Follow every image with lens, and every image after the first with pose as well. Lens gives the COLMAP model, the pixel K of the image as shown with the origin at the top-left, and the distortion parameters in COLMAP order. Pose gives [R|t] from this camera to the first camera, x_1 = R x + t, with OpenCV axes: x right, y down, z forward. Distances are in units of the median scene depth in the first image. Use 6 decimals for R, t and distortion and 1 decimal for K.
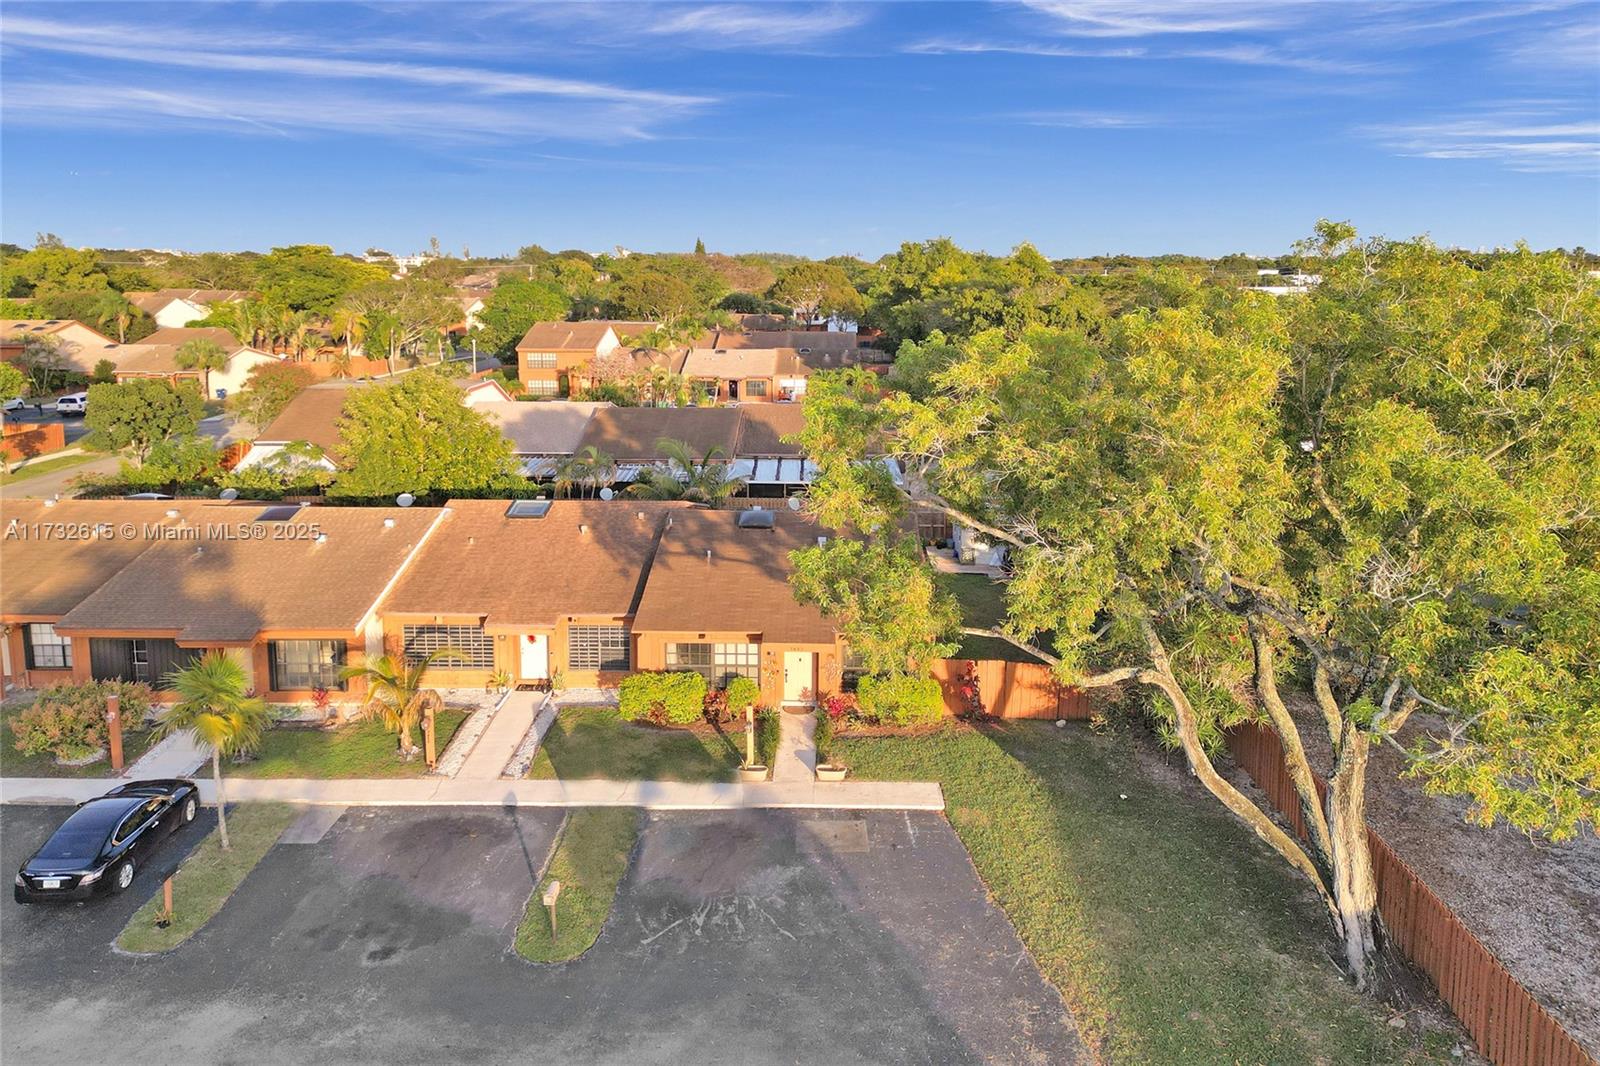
lens RADIAL K [[1168.9, 0, 794.2], [0, 1168.9, 388.3], [0, 0, 1]] dist [0.050151, -0.037994]
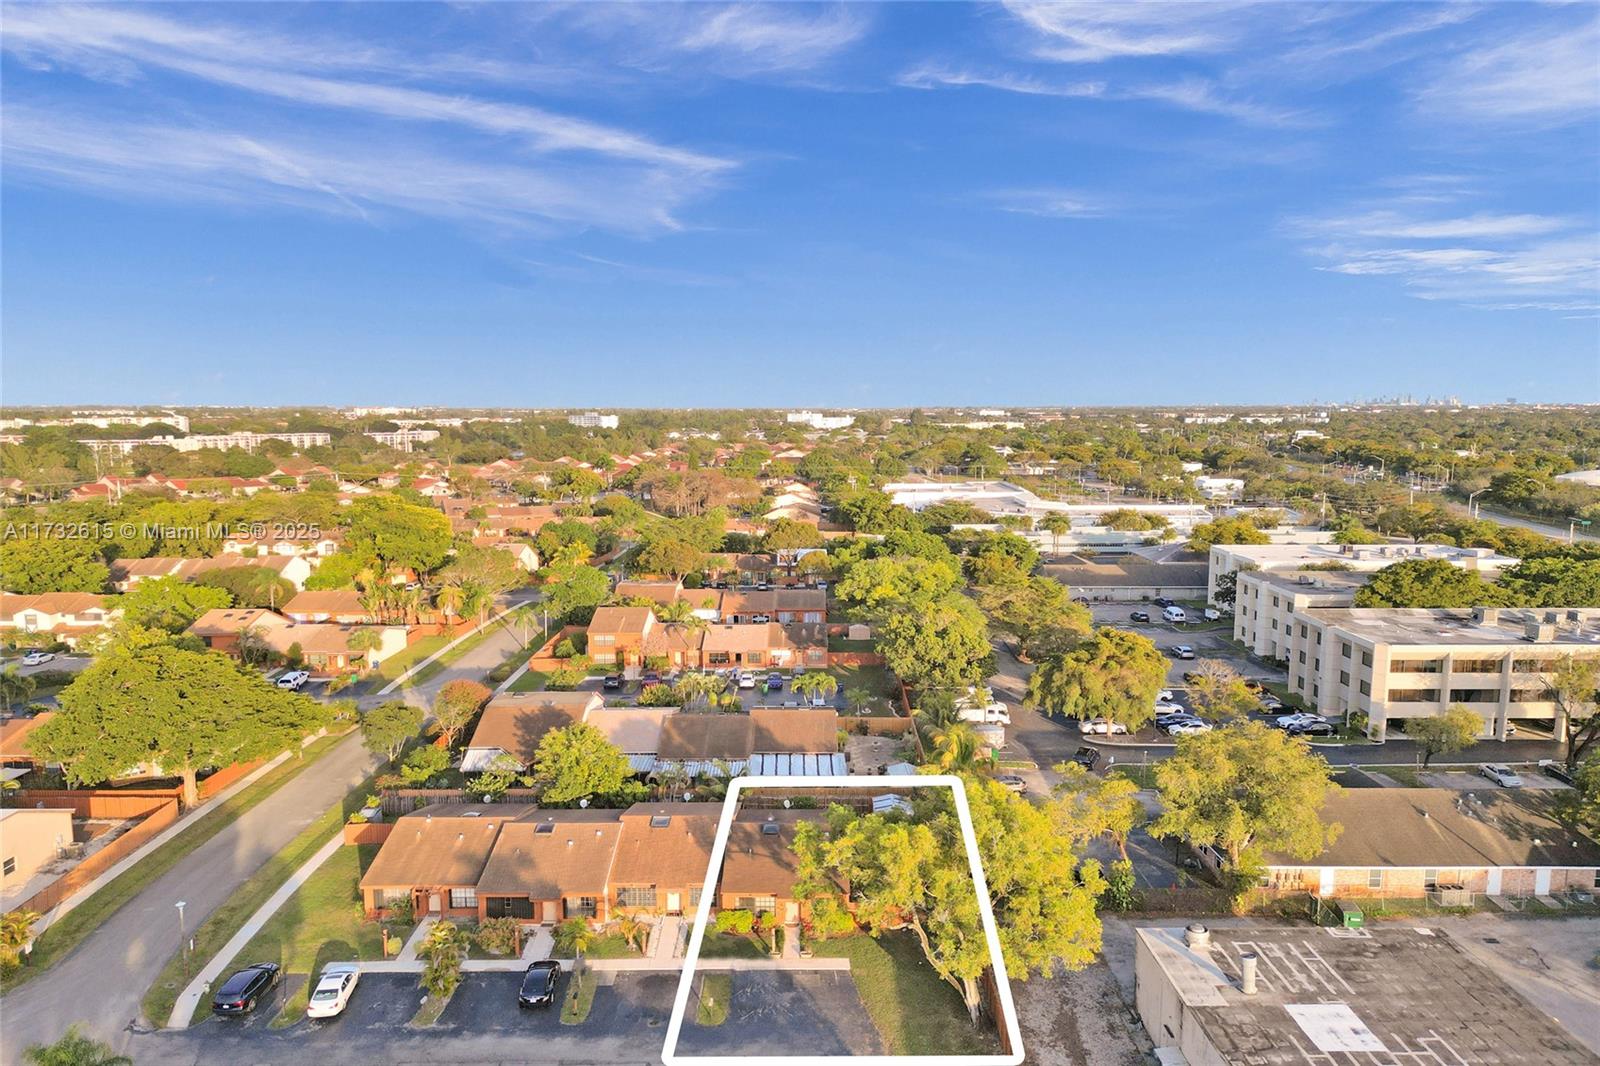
lens RADIAL K [[1133.3, 0, 796.2], [0, 1133.3, 506.5], [0, 0, 1]] dist [0.075058, -0.087319]
pose [[0.999763, -0.003721, 0.021437, -0.037317], [0.004215, 0.999726, -0.023020, -0.552920], [-0.021345, 0.023105, 0.999505, -1.410848]]
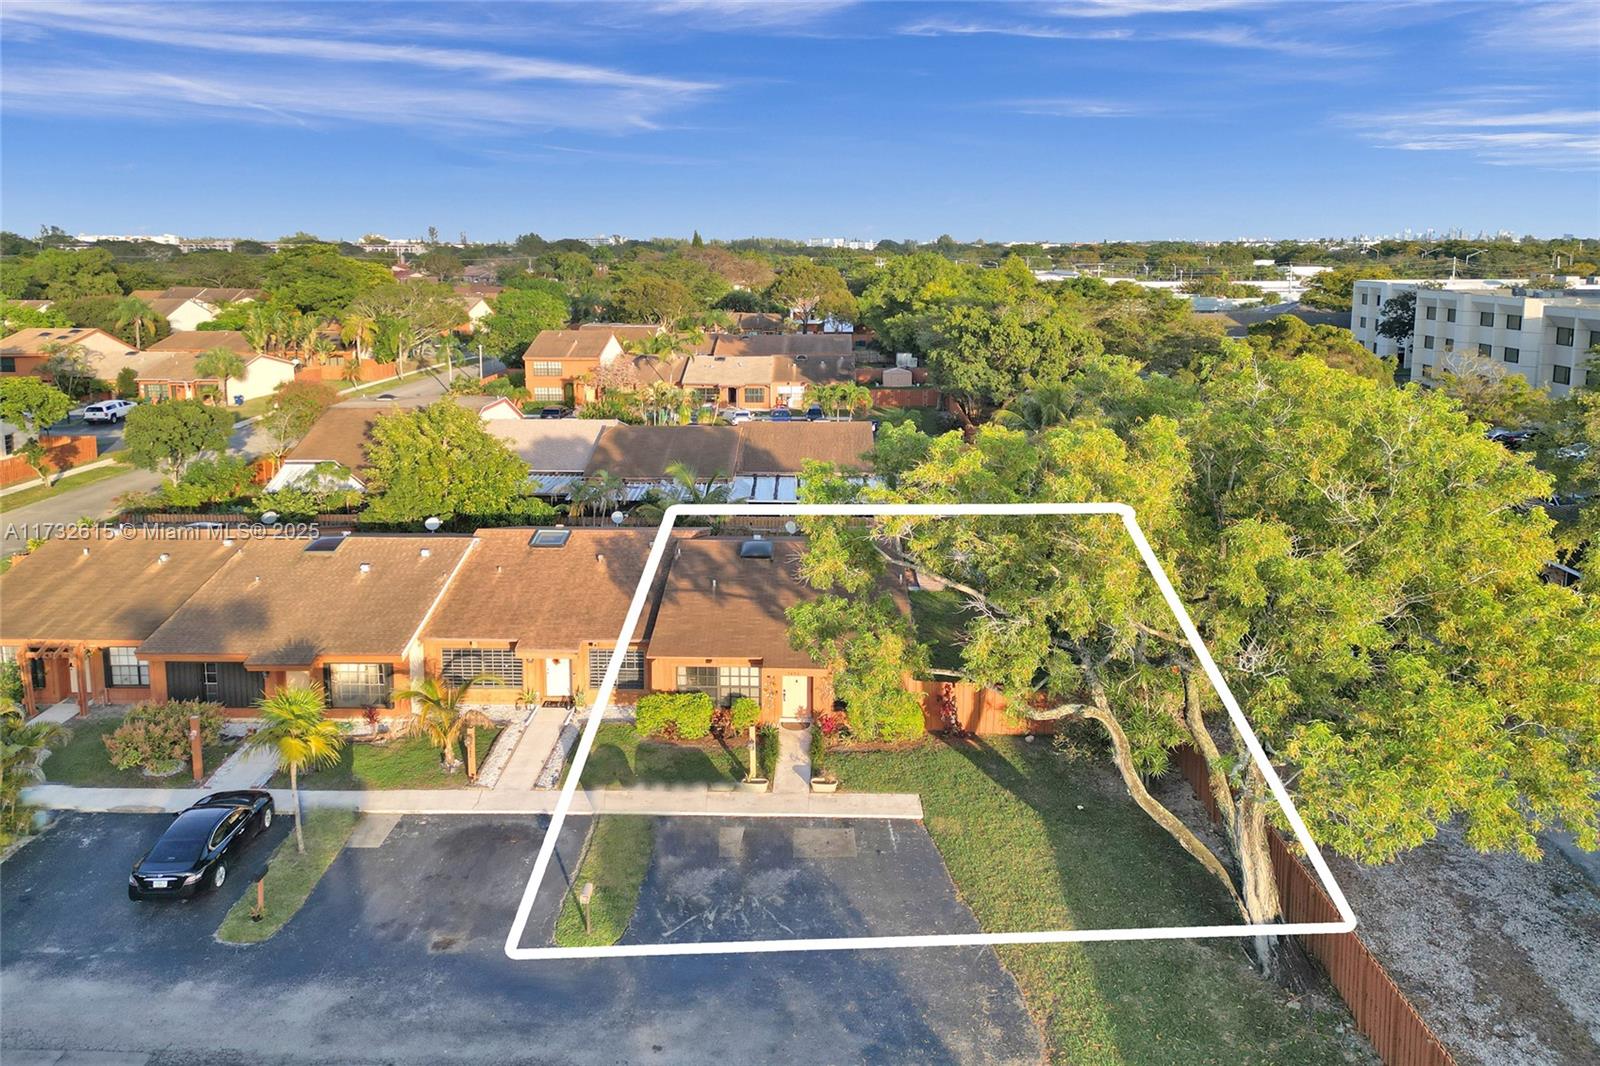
lens RADIAL K [[1174.2, 0, 783.9], [0, 1174.2, 372.0], [0, 0, 1]] dist [0.045538, -0.028651]
pose [[0.999983, 0.000035, -0.005809, -0.000797], [-0.000044, 0.999999, -0.001417, -0.069079], [0.005809, 0.001418, 0.999982, -0.138961]]
